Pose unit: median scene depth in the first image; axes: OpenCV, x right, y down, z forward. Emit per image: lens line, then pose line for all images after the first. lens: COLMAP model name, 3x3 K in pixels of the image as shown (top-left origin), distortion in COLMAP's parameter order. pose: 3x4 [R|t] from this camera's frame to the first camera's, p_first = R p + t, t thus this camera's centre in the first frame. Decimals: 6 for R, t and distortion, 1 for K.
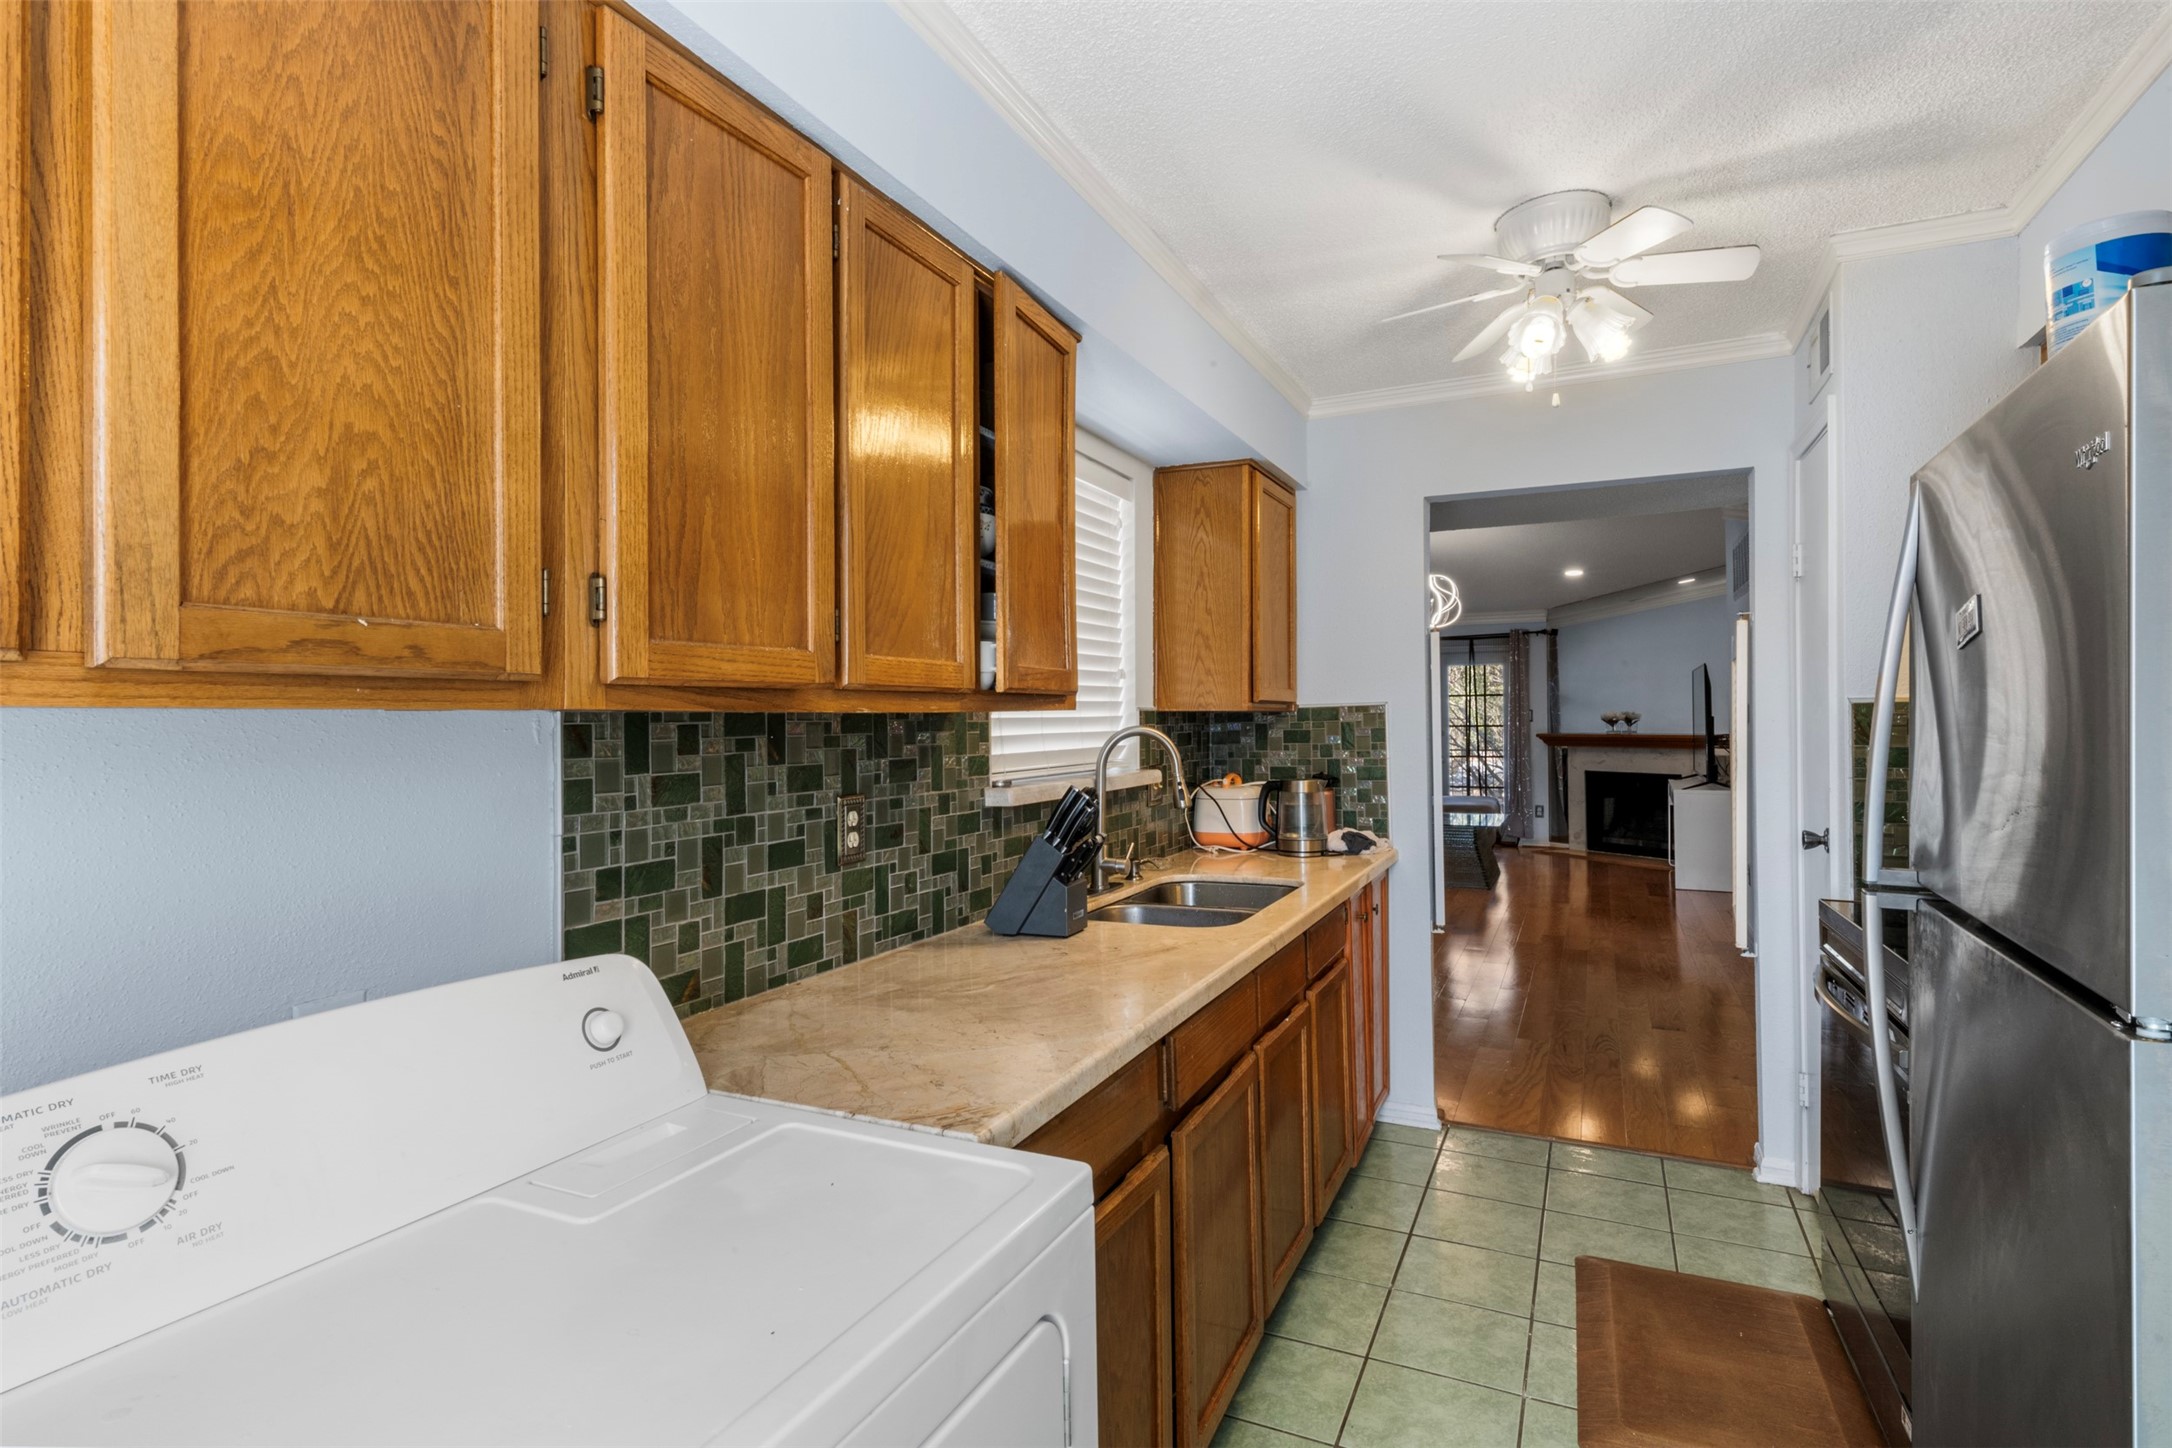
lens RADIAL K [[1083.5, 0, 1072.2], [0, 1083.5, 703.7], [0, 0, 1]] dist [0.012867, -0.002440]
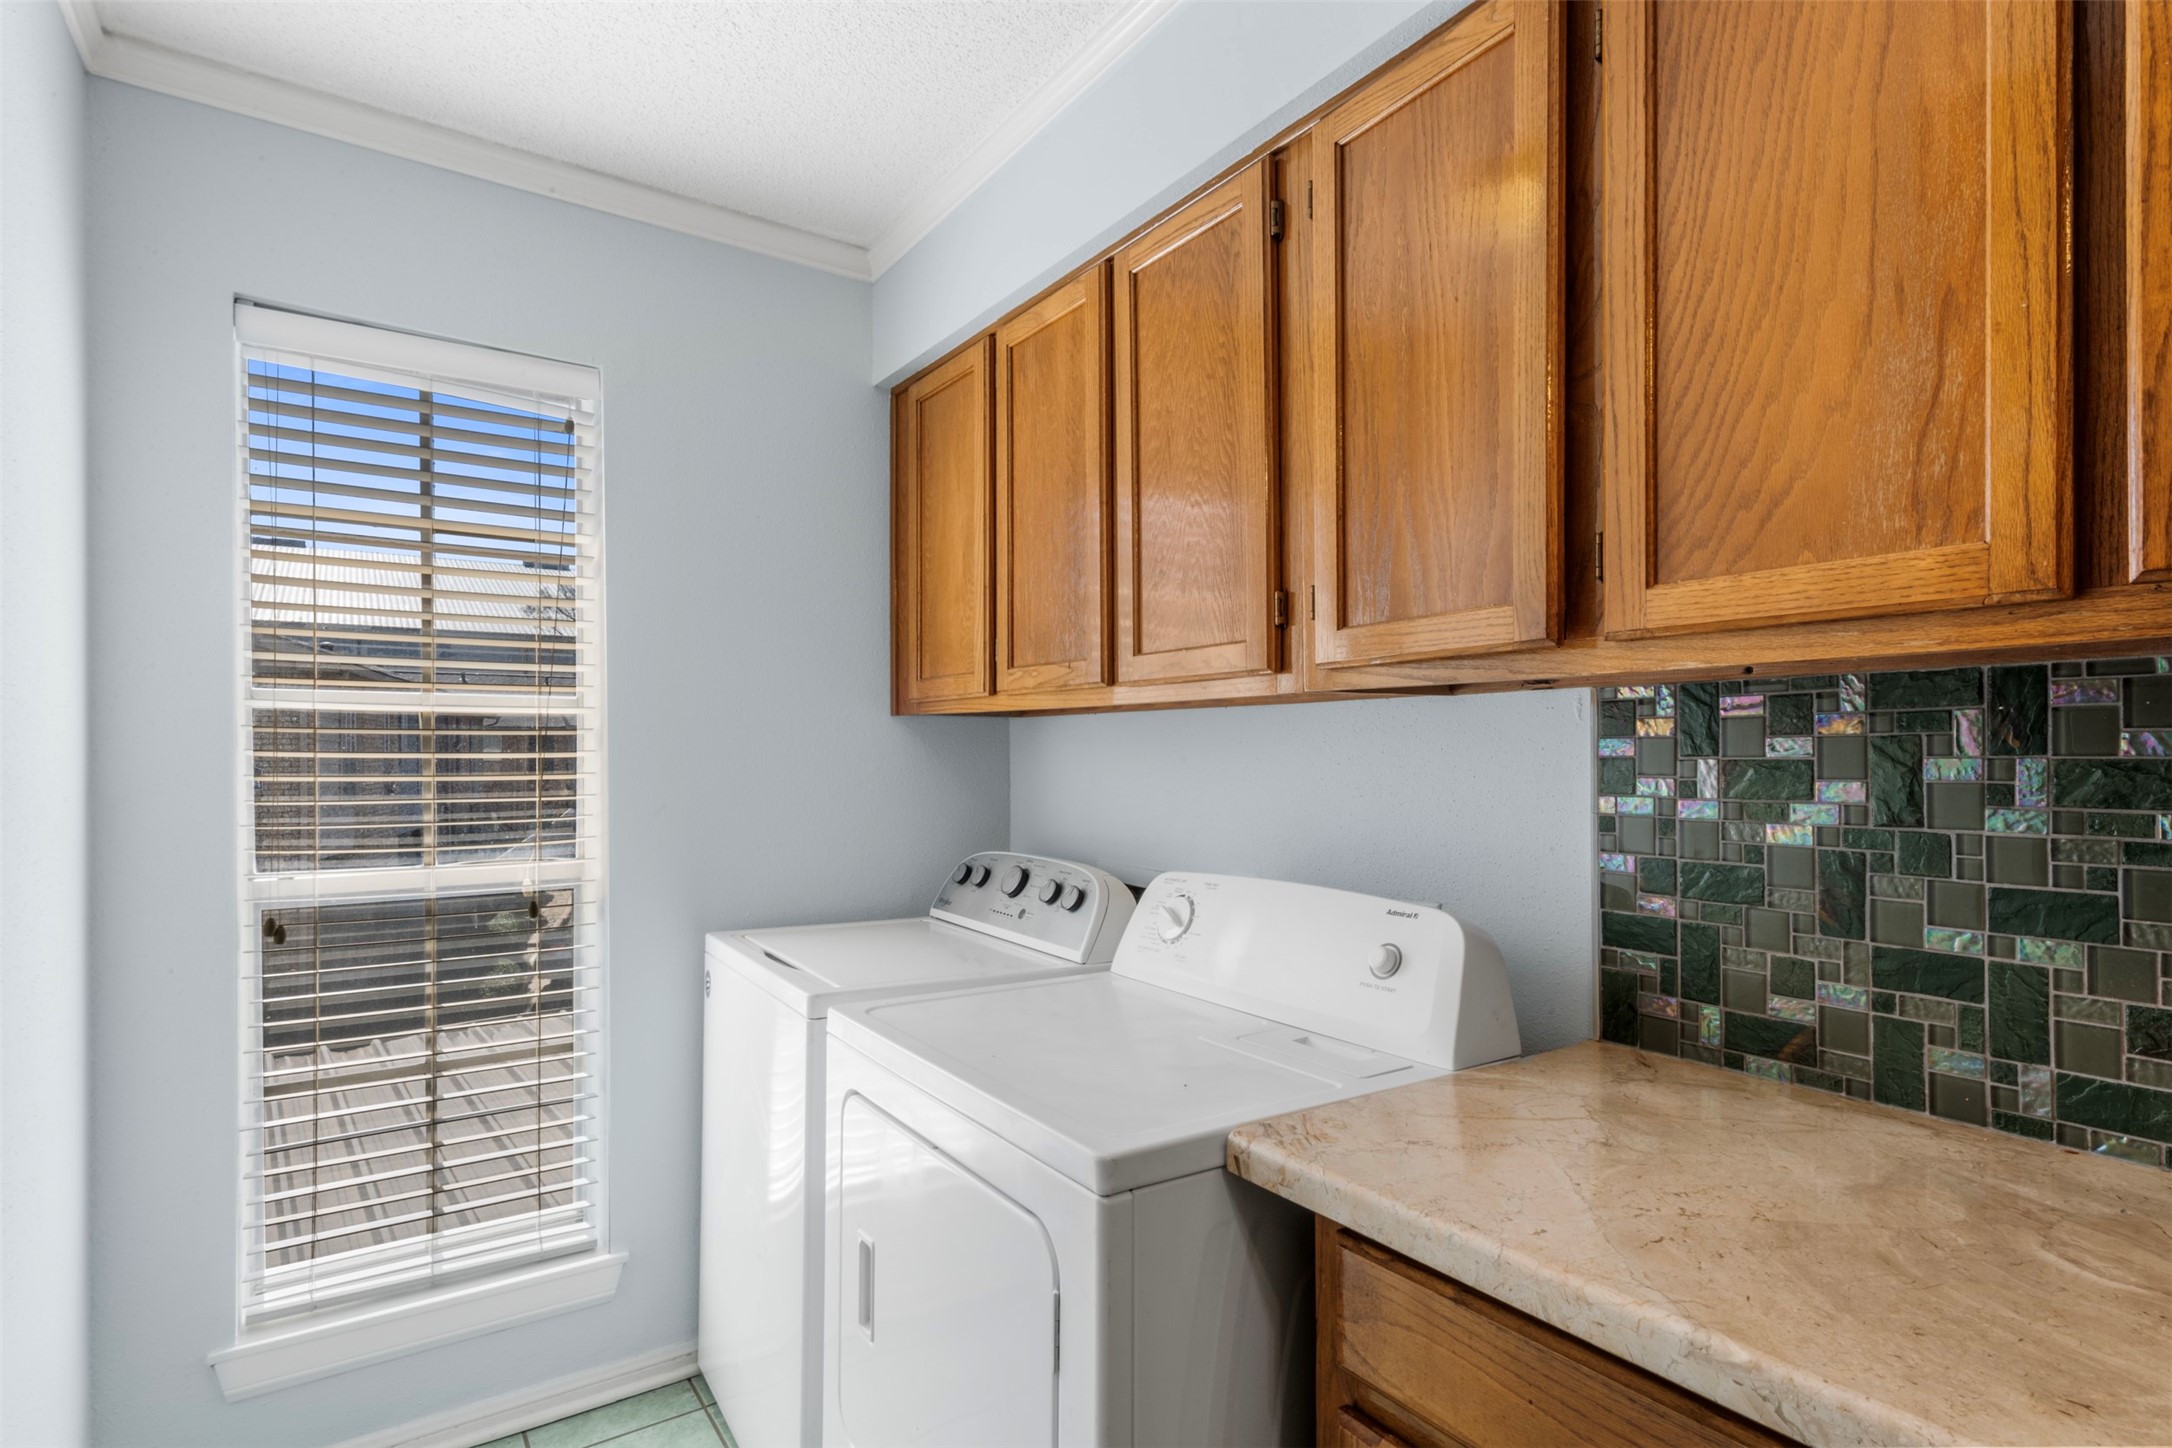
lens RADIAL K [[1083.5, 0, 1071.4], [0, 1083.5, 742.2], [0, 0, 1]] dist [0.012867, -0.002440]
pose [[-0.503793, -0.001994, -0.863822, 0.532757], [0.018974, 0.999731, -0.013373, 0.051653], [0.863616, -0.023127, -0.503620, 0.926427]]
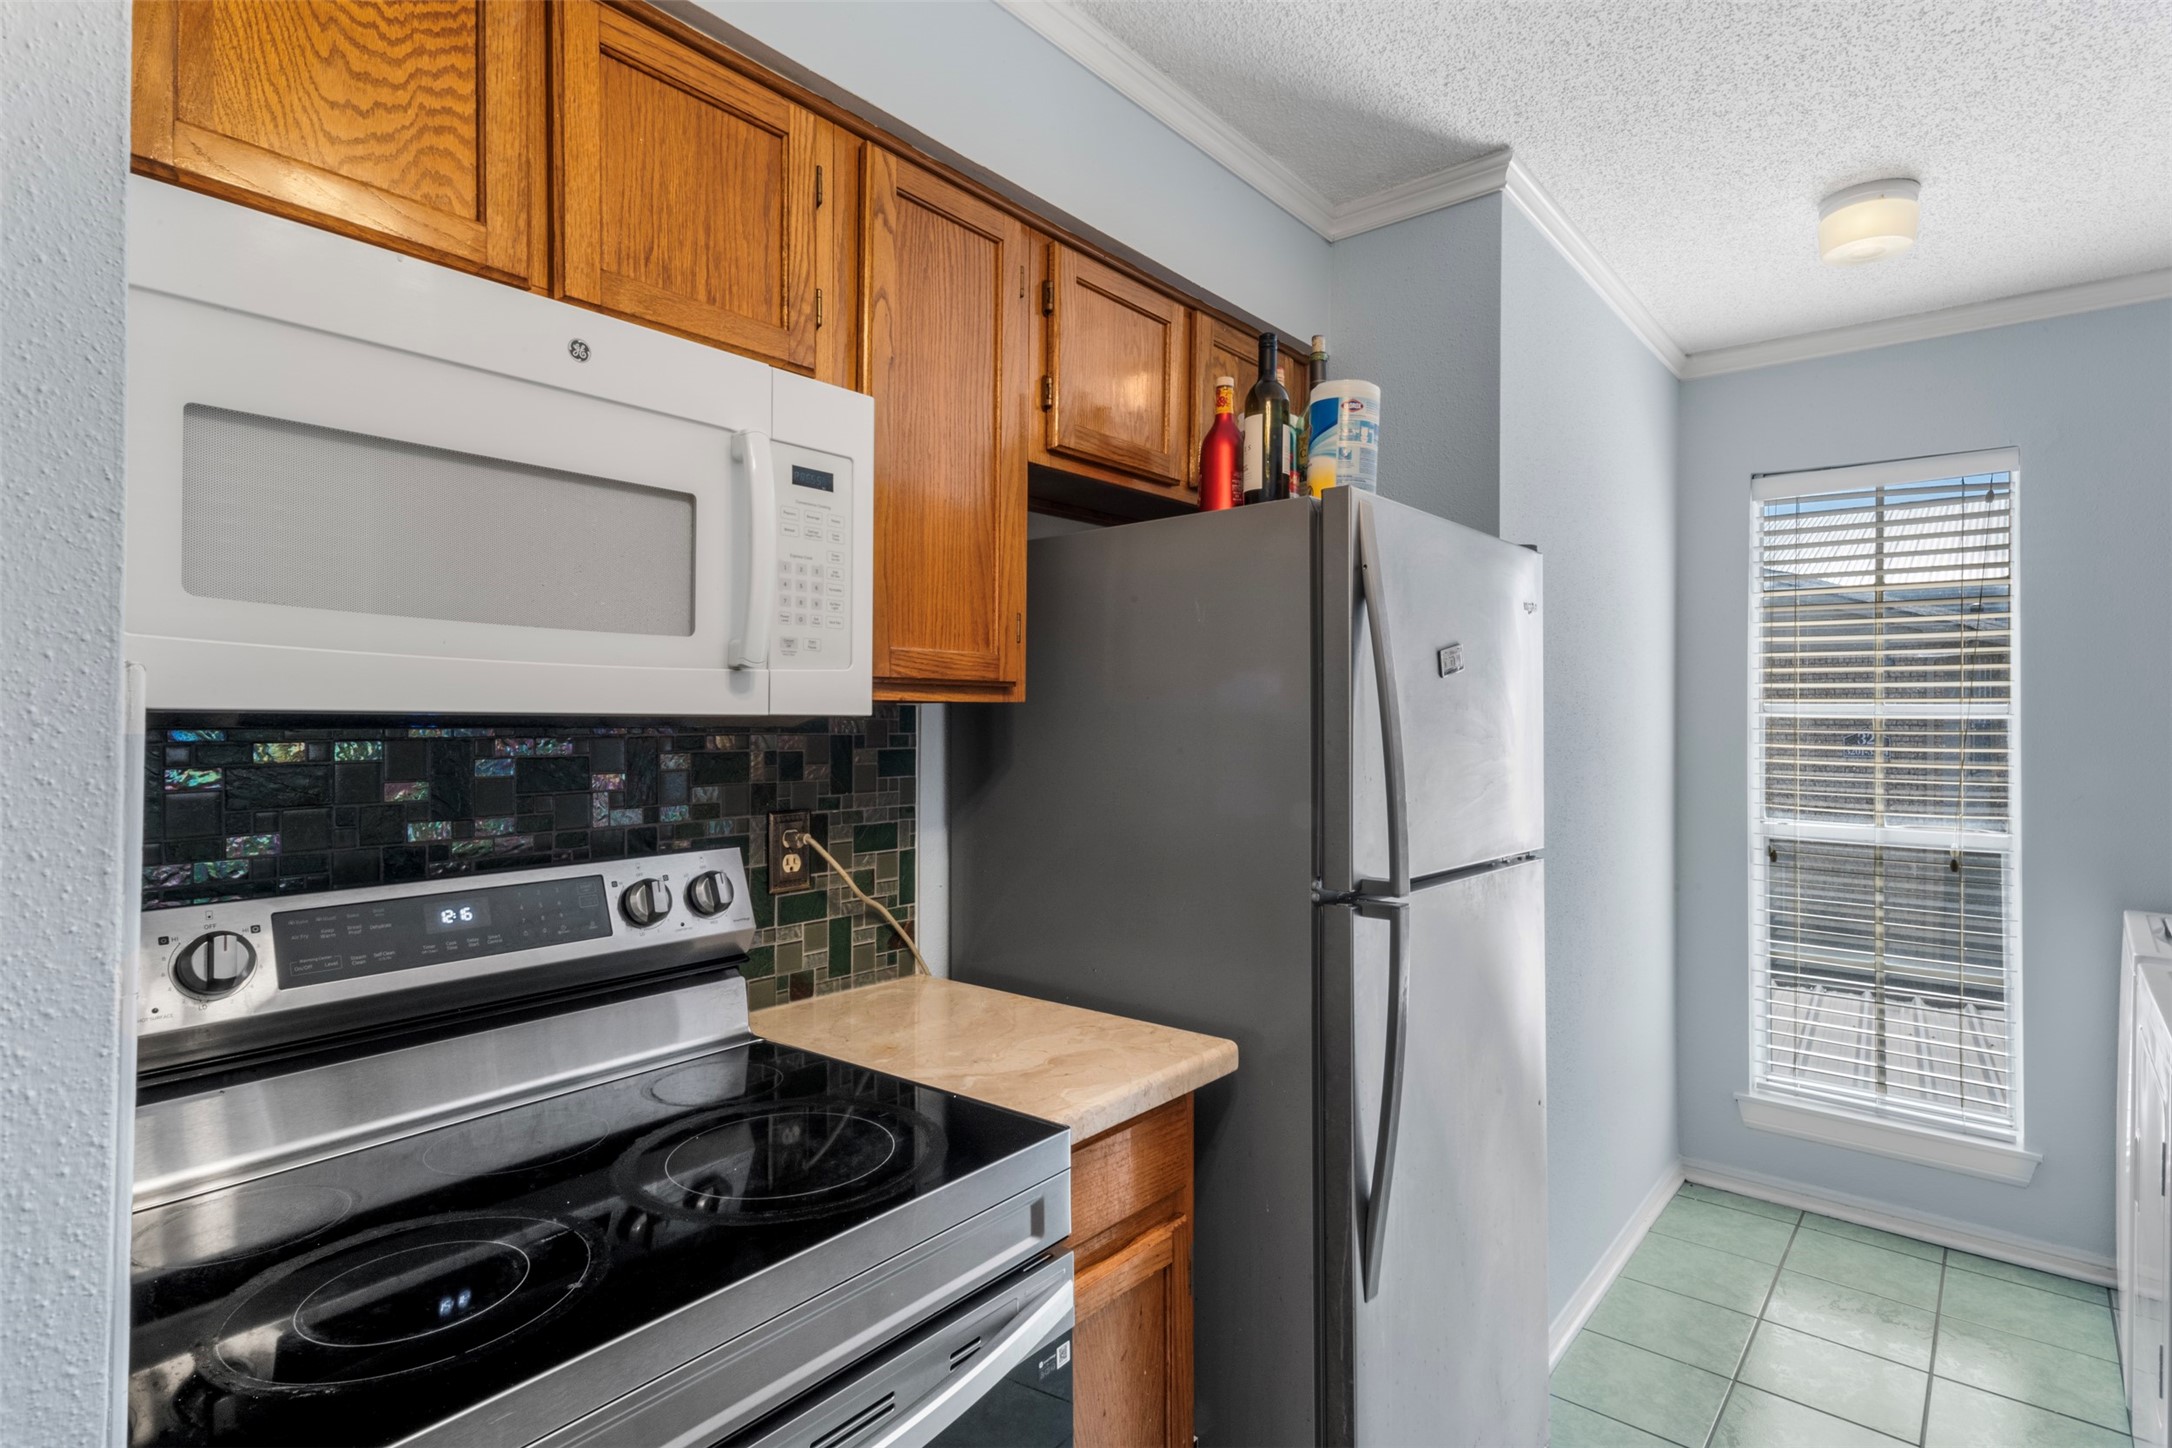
lens RADIAL K [[1083.5, 0, 1097.0], [0, 1083.5, 713.9], [0, 0, 1]] dist [0.012867, -0.002440]
pose [[-0.967413, -0.005576, 0.253143, 0.616261], [-0.012516, 0.999588, -0.025813, 0.042198], [-0.252895, -0.028140, -0.967084, 1.716305]]
